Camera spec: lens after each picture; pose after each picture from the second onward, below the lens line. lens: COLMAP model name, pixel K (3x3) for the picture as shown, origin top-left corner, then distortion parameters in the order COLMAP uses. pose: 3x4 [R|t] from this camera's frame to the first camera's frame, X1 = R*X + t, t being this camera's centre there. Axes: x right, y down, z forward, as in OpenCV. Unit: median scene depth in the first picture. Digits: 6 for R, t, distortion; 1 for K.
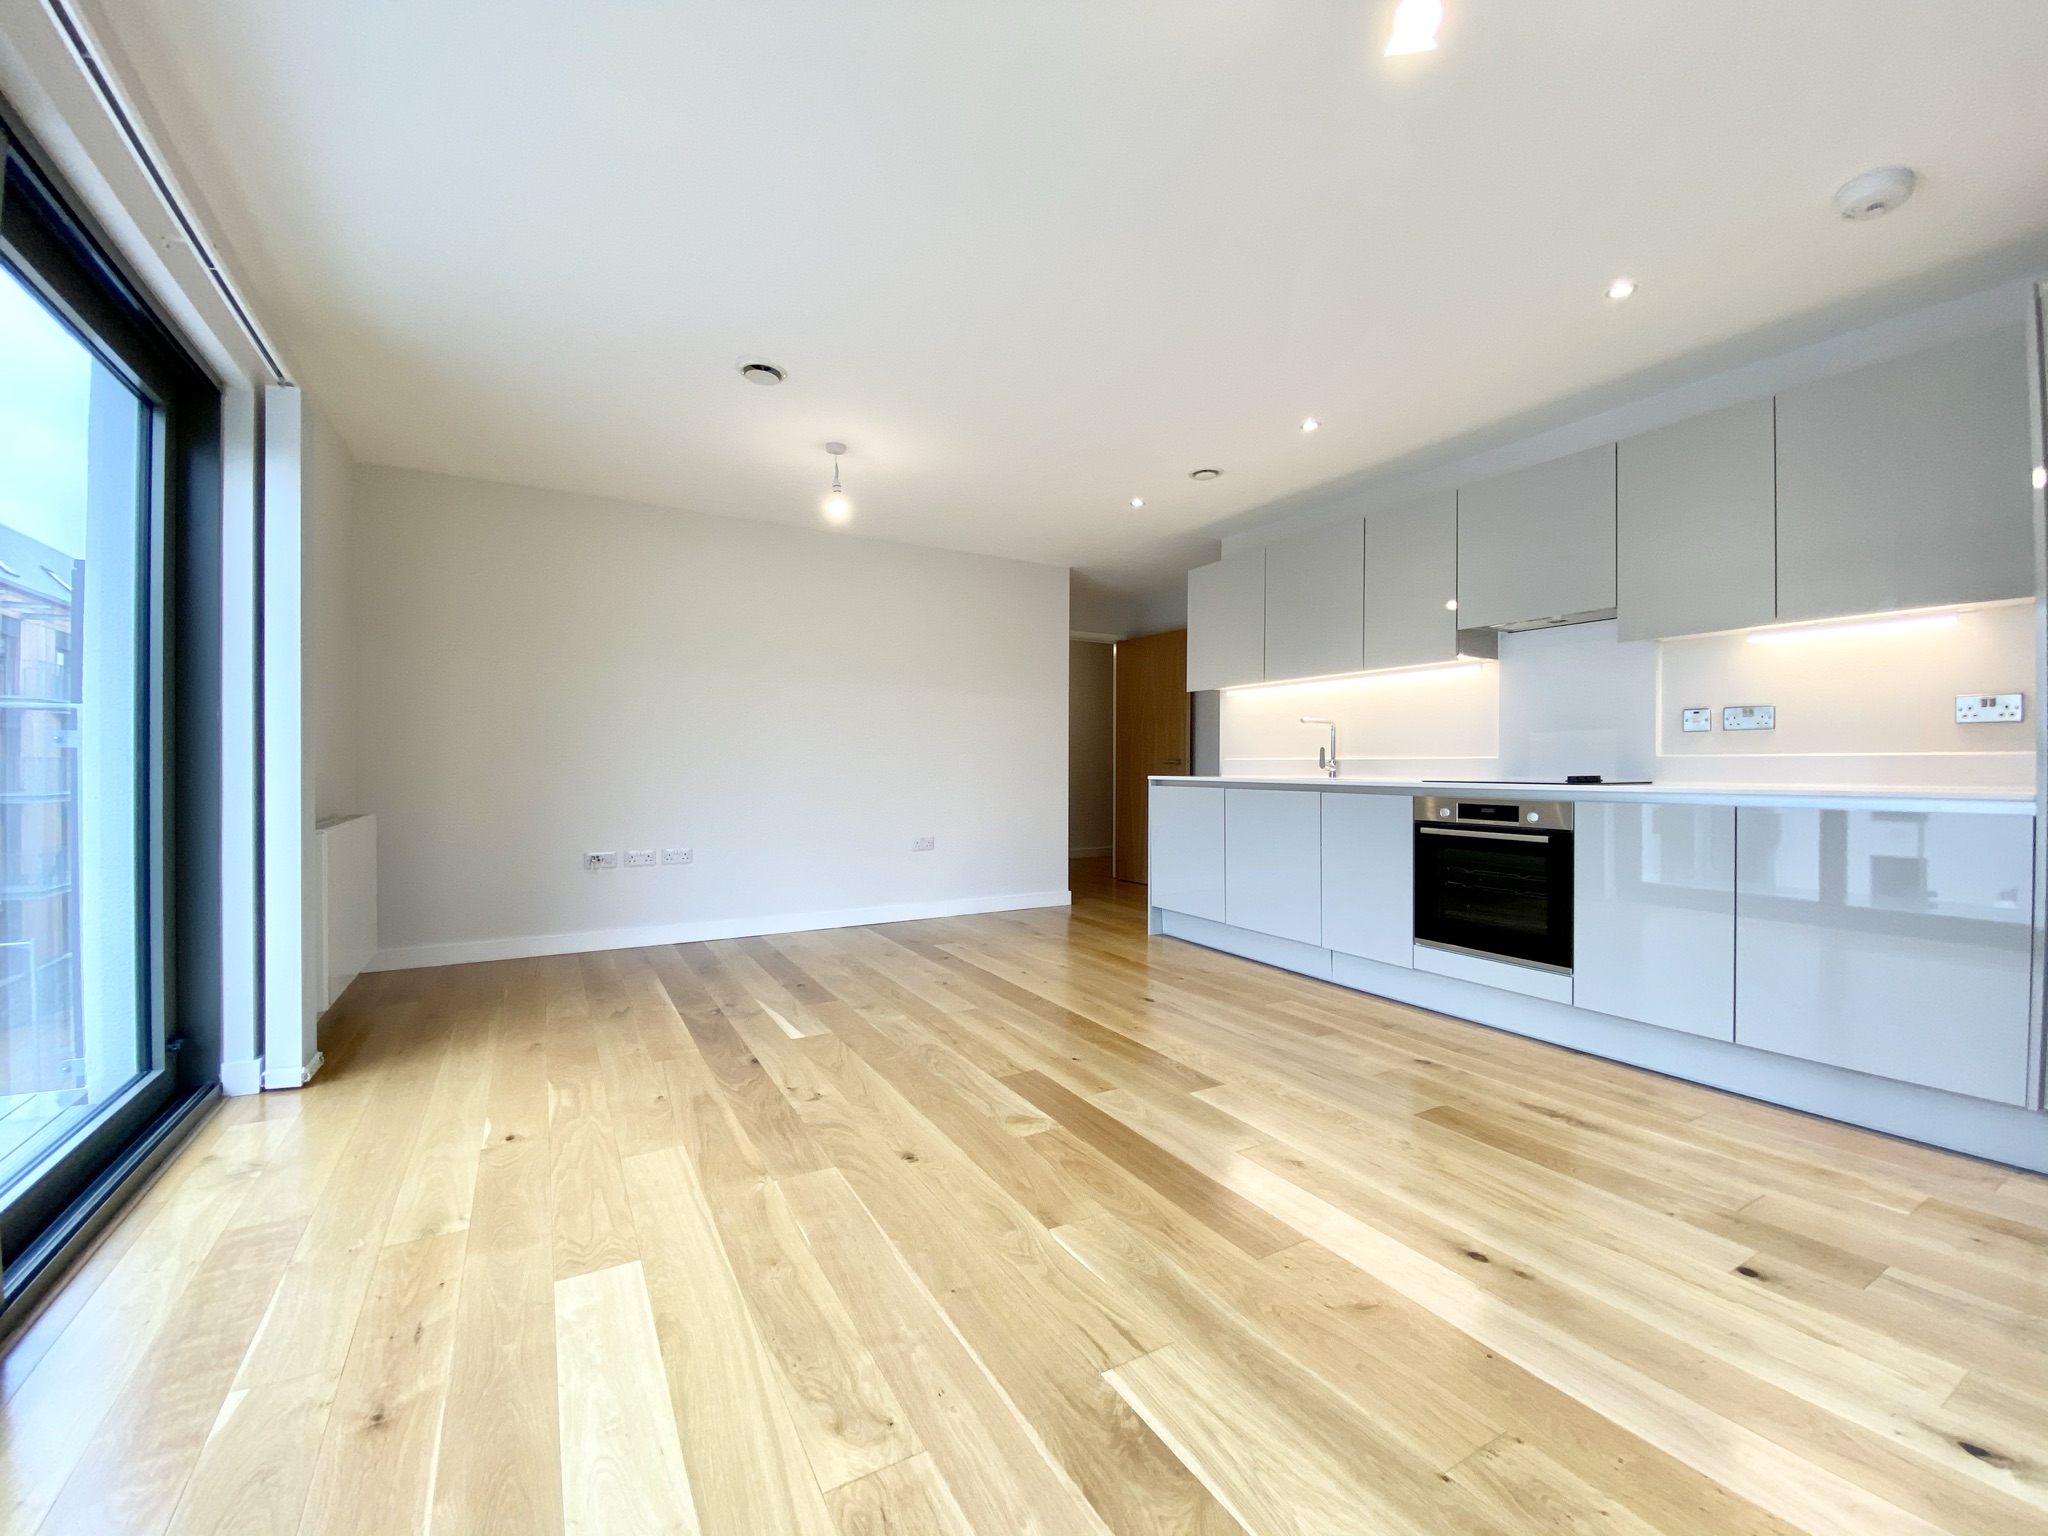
lens RADIAL K [[834.5, 0, 1024.0], [0, 834.5, 768.0], [0, 0, 1]] dist [0.033049, -0.026395]
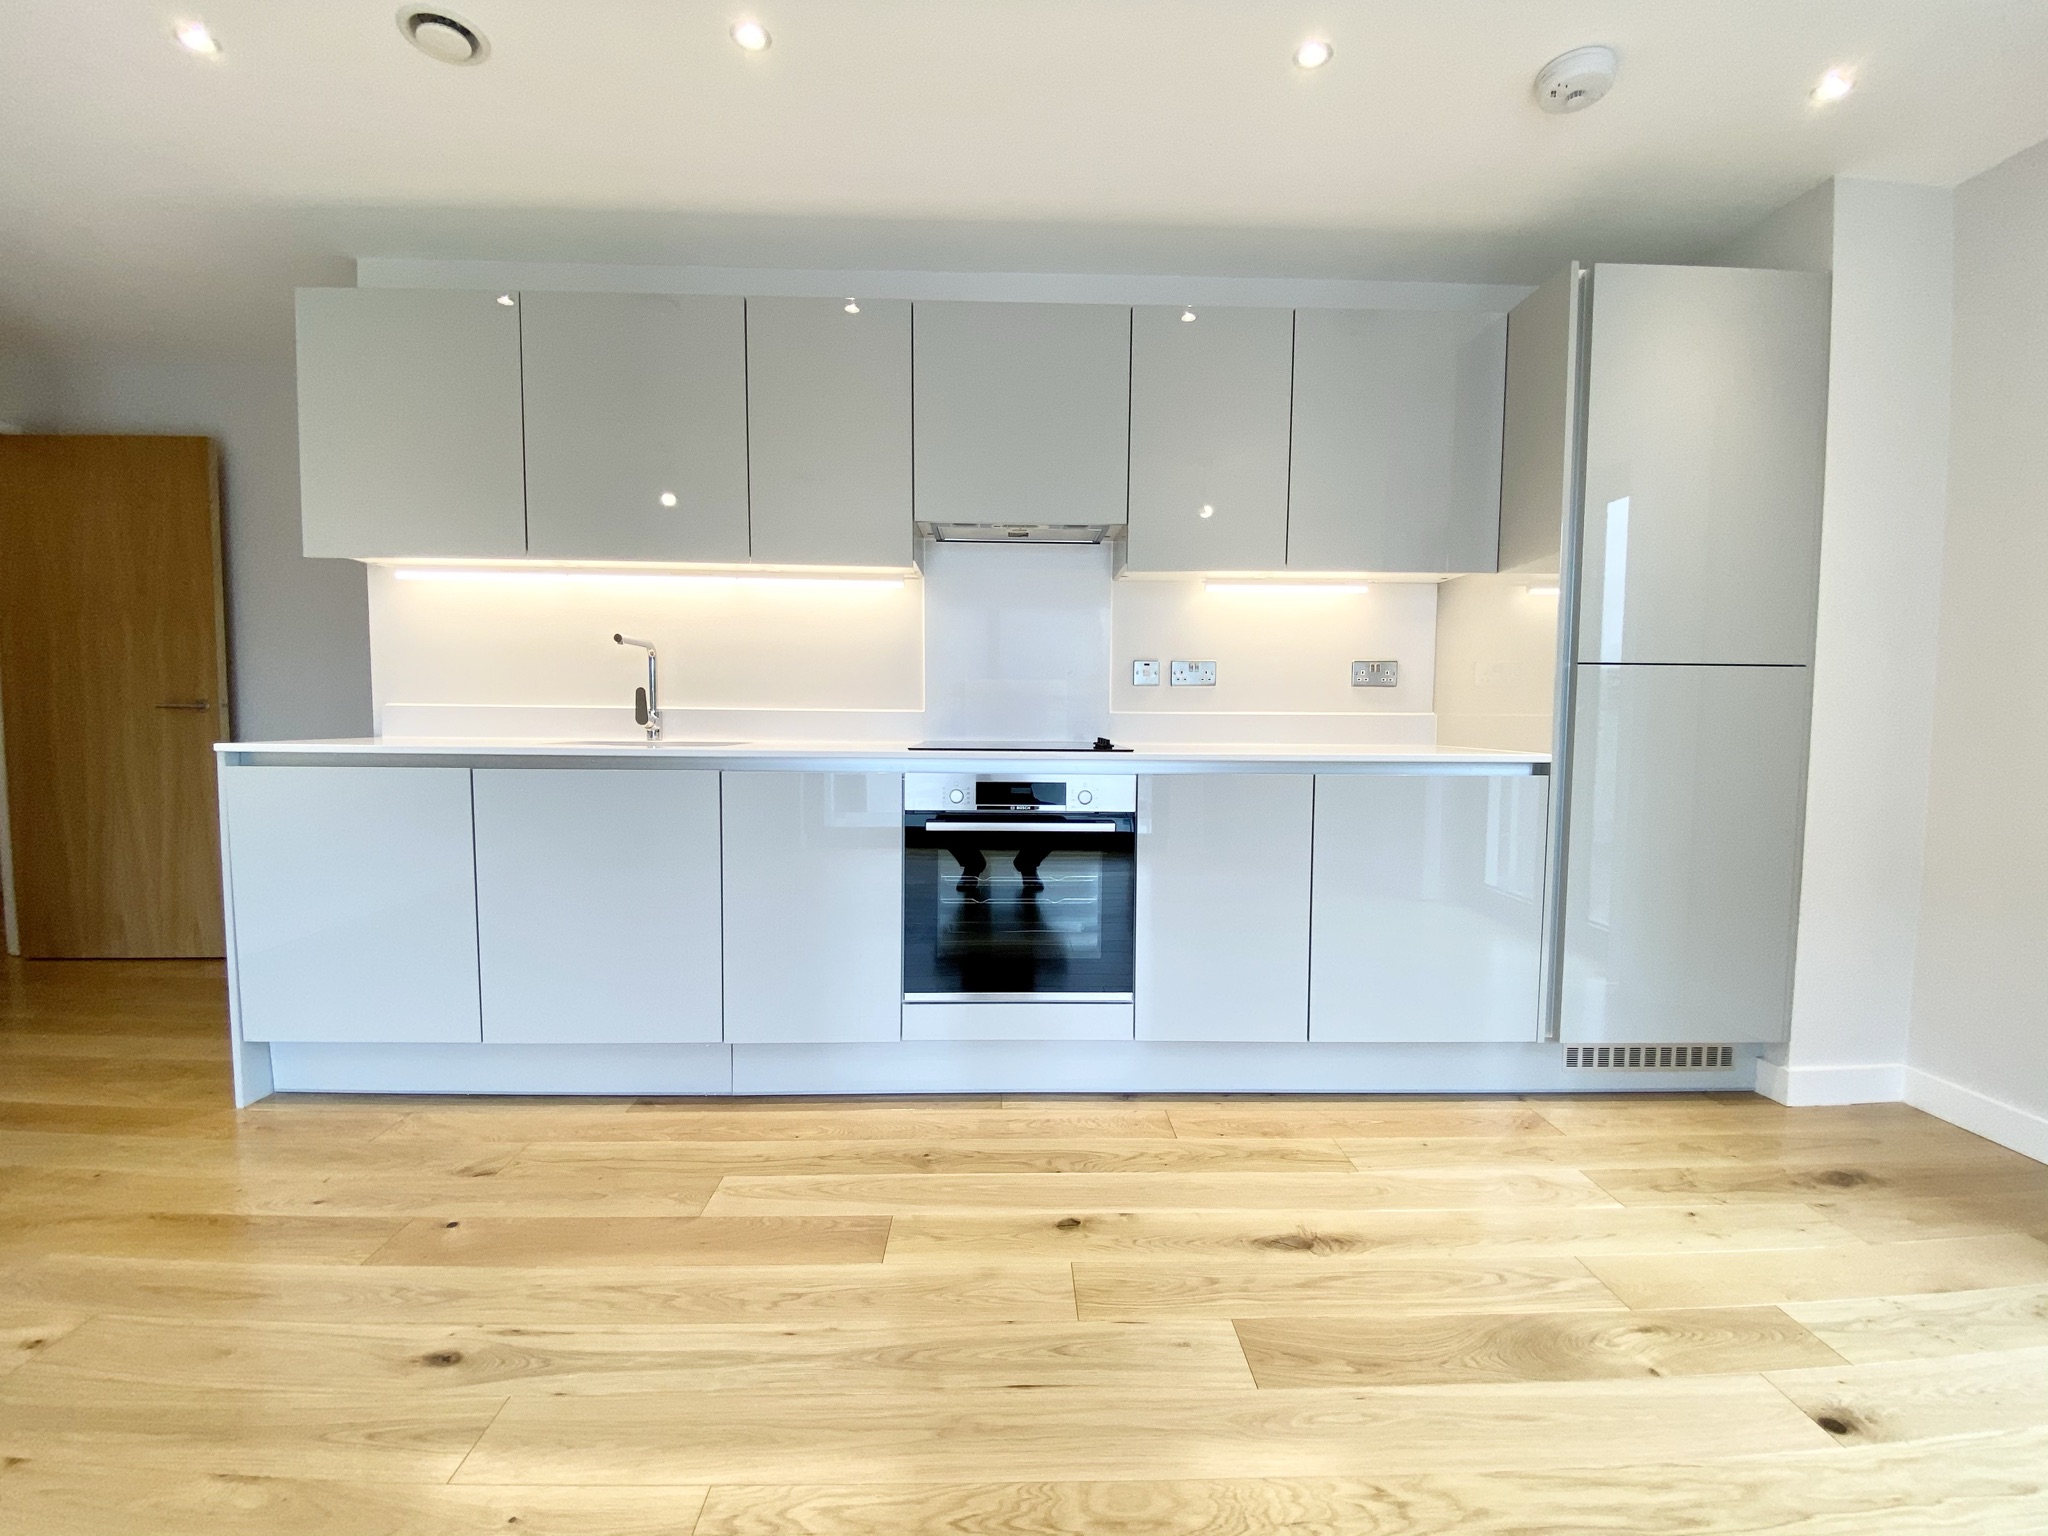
lens RADIAL K [[834.5, 0, 1024.0], [0, 834.5, 768.0], [0, 0, 1]] dist [0.033049, -0.026395]
pose [[0.476379, -0.054427, 0.877554, -0.044666], [-0.006082, 0.997854, 0.065190, -0.012849], [-0.879219, -0.036393, 0.475026, 0.680548]]
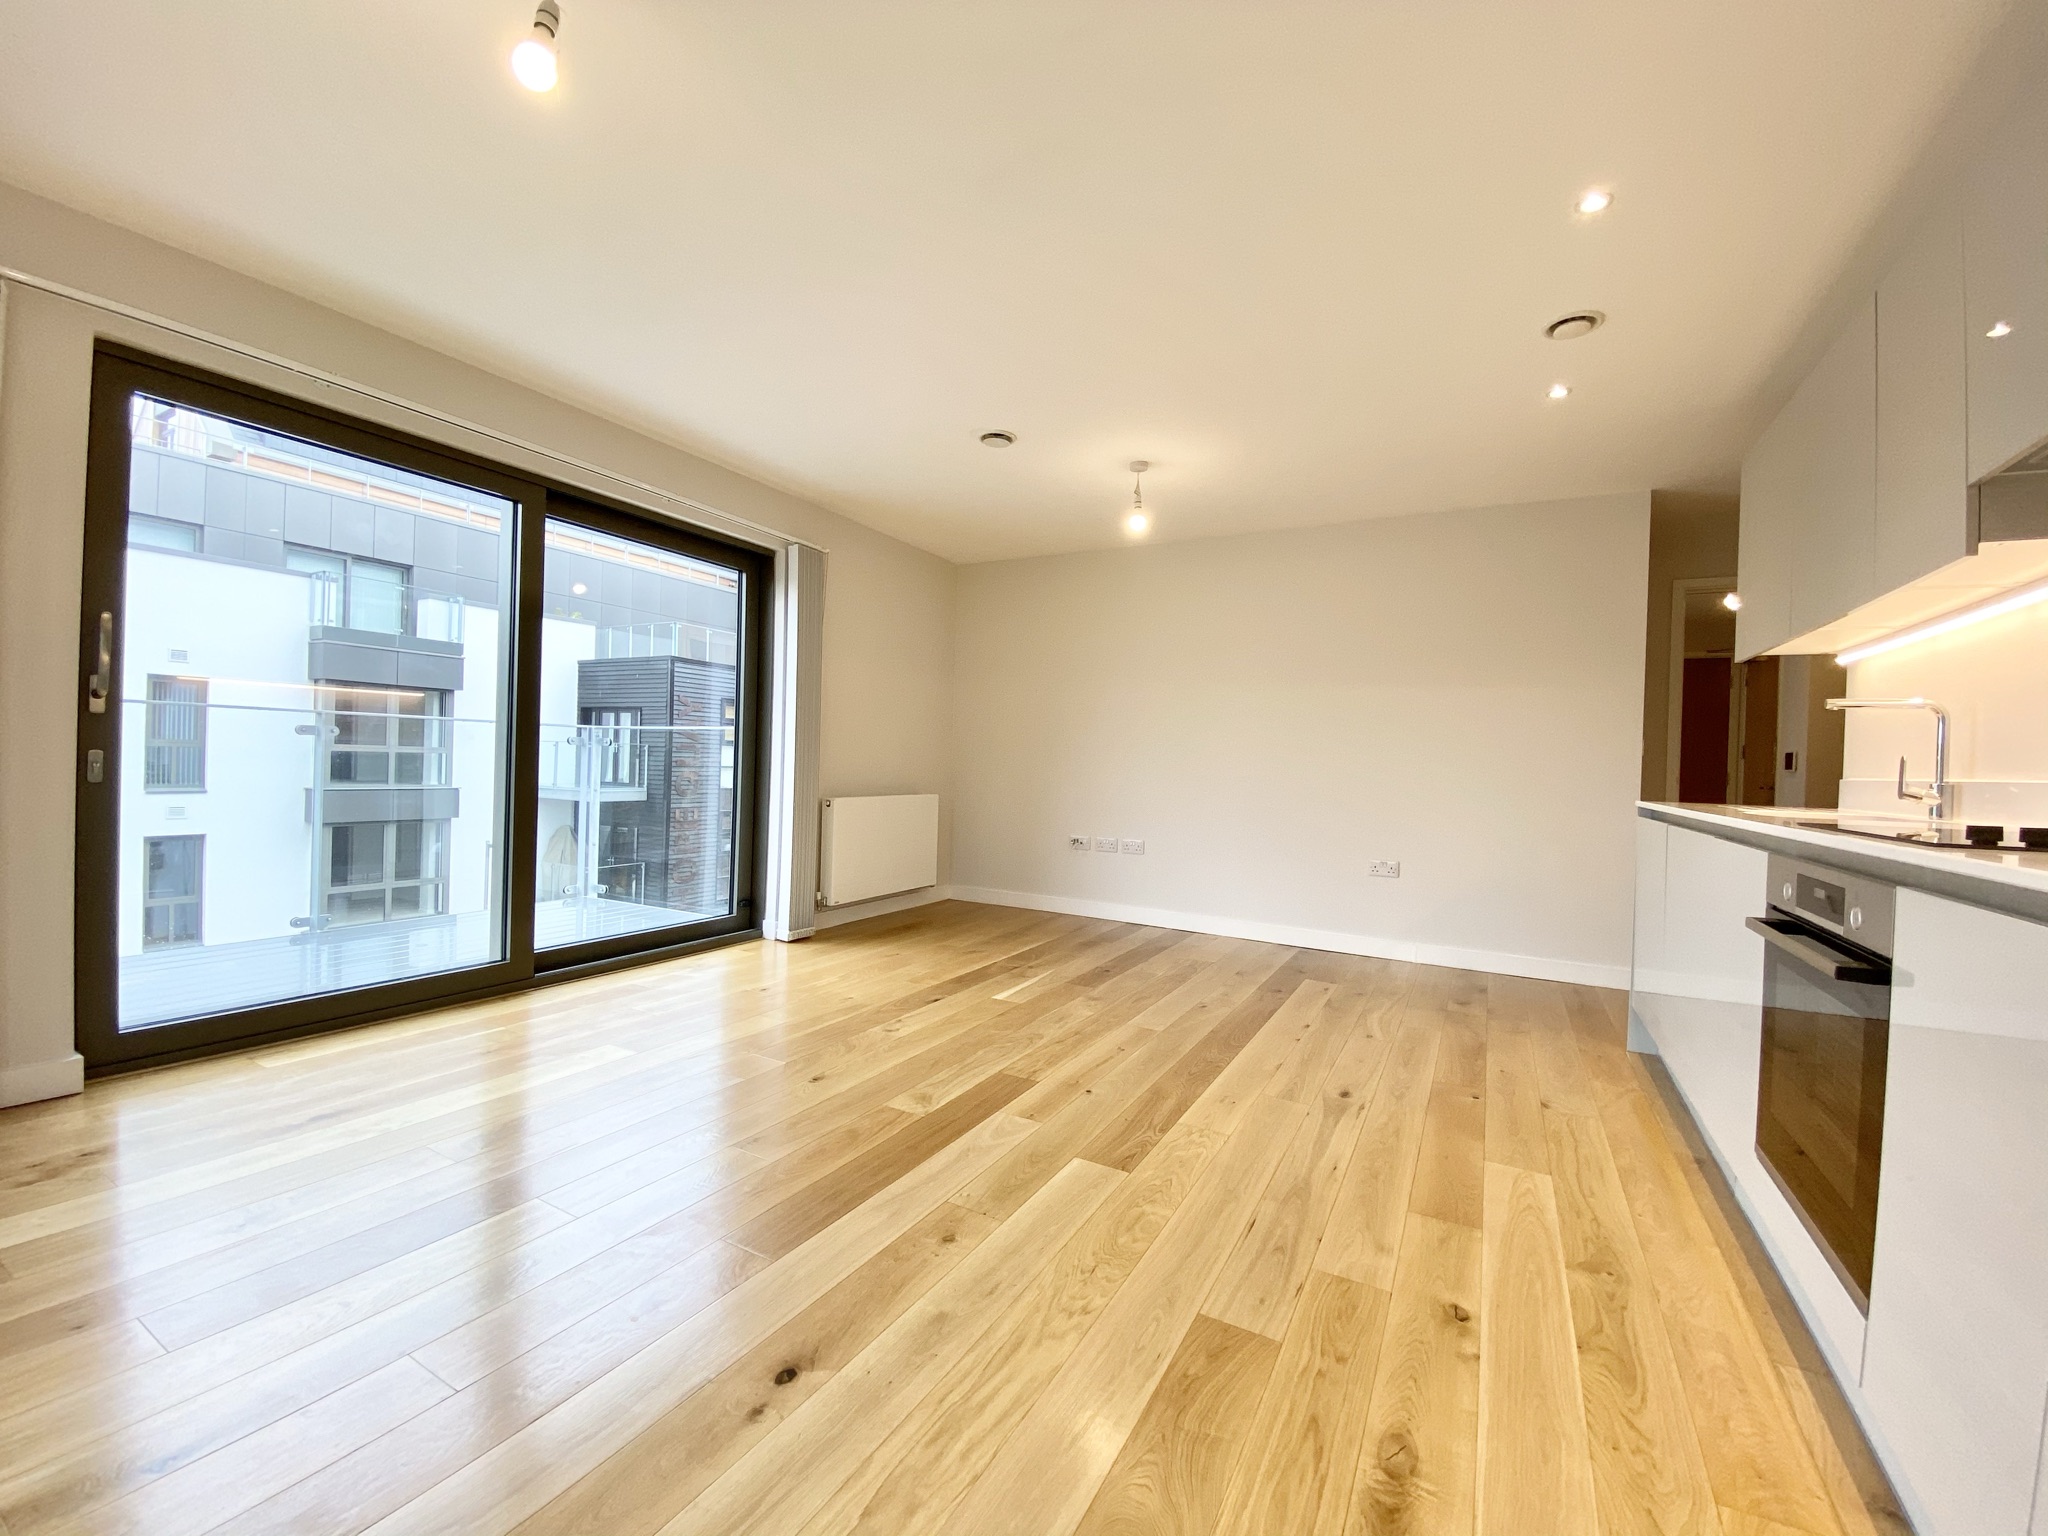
lens RADIAL K [[834.5, 0, 1024.0], [0, 834.5, 768.0], [0, 0, 1]] dist [0.033049, -0.026395]
pose [[0.516215, 0.019891, -0.856228, 0.718335], [-0.032533, 0.999464, 0.003605, -0.004137], [0.855841, 0.025994, 0.516585, 0.412728]]
